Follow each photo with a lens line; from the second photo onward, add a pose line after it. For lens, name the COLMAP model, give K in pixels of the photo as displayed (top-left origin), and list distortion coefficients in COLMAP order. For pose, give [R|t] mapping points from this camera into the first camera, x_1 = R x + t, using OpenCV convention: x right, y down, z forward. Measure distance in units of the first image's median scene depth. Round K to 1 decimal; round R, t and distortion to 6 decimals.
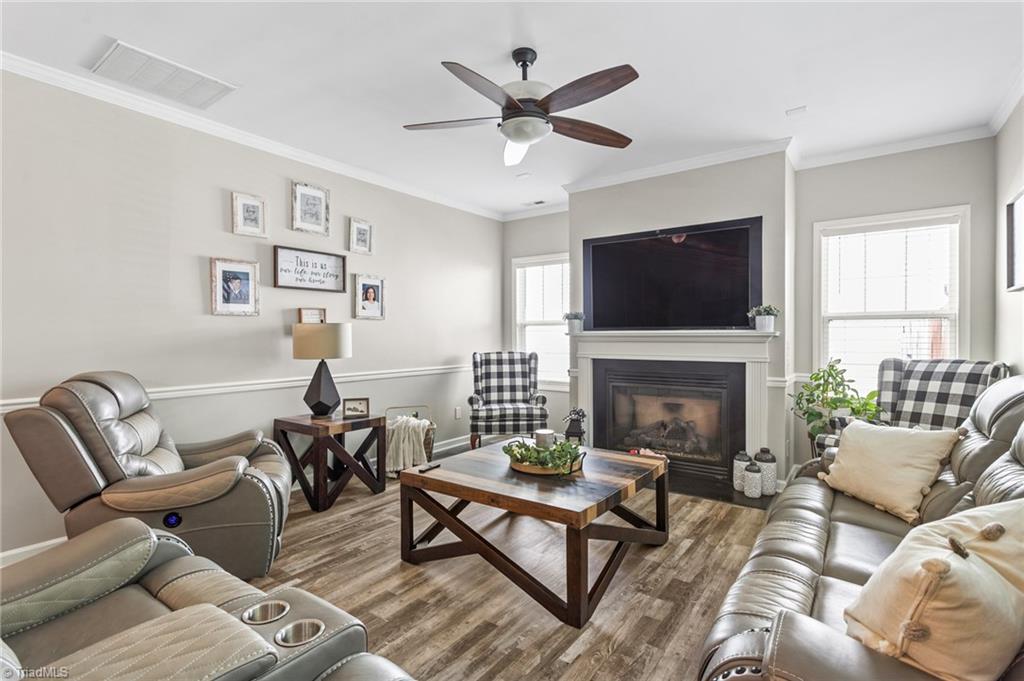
lens RADIAL K [[481.2, 0, 527.1], [0, 481.2, 338.7], [0, 0, 1]] dist [-0.001065, -0.000138]
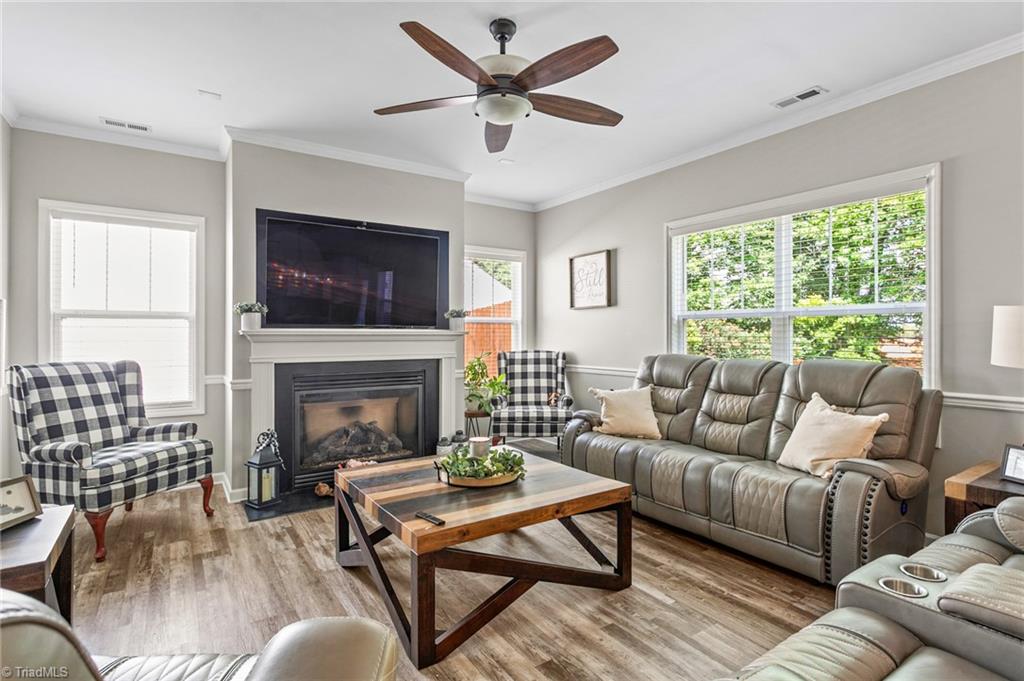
lens RADIAL K [[493.3, 0, 516.2], [0, 493.3, 332.1], [0, 0, 1]] dist [0.001168, 0.000174]
pose [[0.379374, 0.008327, 0.925206, -0.538091], [0.005088, 0.999926, -0.011086, 0.001218], [-0.925229, 0.008913, 0.379303, 0.390619]]
